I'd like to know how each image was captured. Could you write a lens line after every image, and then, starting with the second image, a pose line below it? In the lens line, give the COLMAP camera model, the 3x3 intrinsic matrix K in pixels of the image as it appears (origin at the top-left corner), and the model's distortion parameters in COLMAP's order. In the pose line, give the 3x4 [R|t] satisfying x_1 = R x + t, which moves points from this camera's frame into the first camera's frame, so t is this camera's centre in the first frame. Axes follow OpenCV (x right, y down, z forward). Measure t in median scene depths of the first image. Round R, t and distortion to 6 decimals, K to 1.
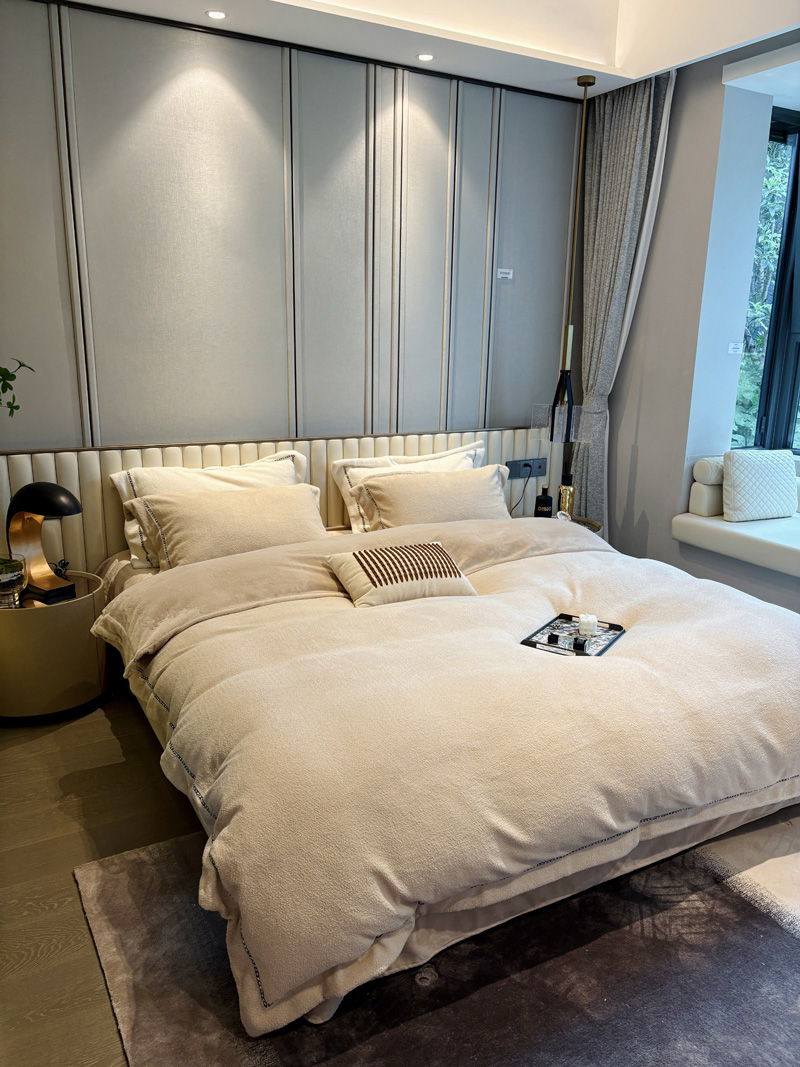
lens RADIAL K [[804.2, 0, 405.6], [0, 804.2, 540.5], [0, 0, 1]] dist [0.023551, -0.049428]
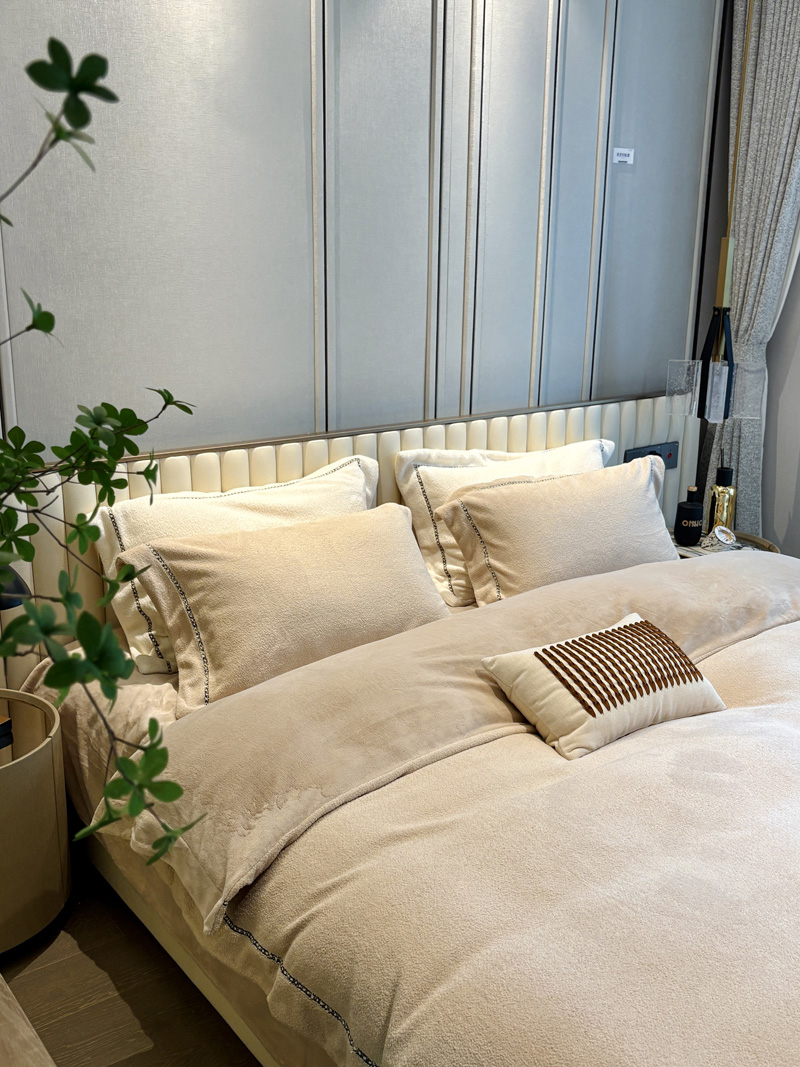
lens RADIAL K [[1104.2, 0, 393.1], [0, 1104.2, 544.6], [0, 0, 1]] dist [0.000598, 0.000000]
pose [[0.991805, -0.042285, 0.120557, -0.202208], [0.038372, 0.998664, 0.034596, -0.073076], [-0.121859, -0.029687, 0.992103, 0.177984]]
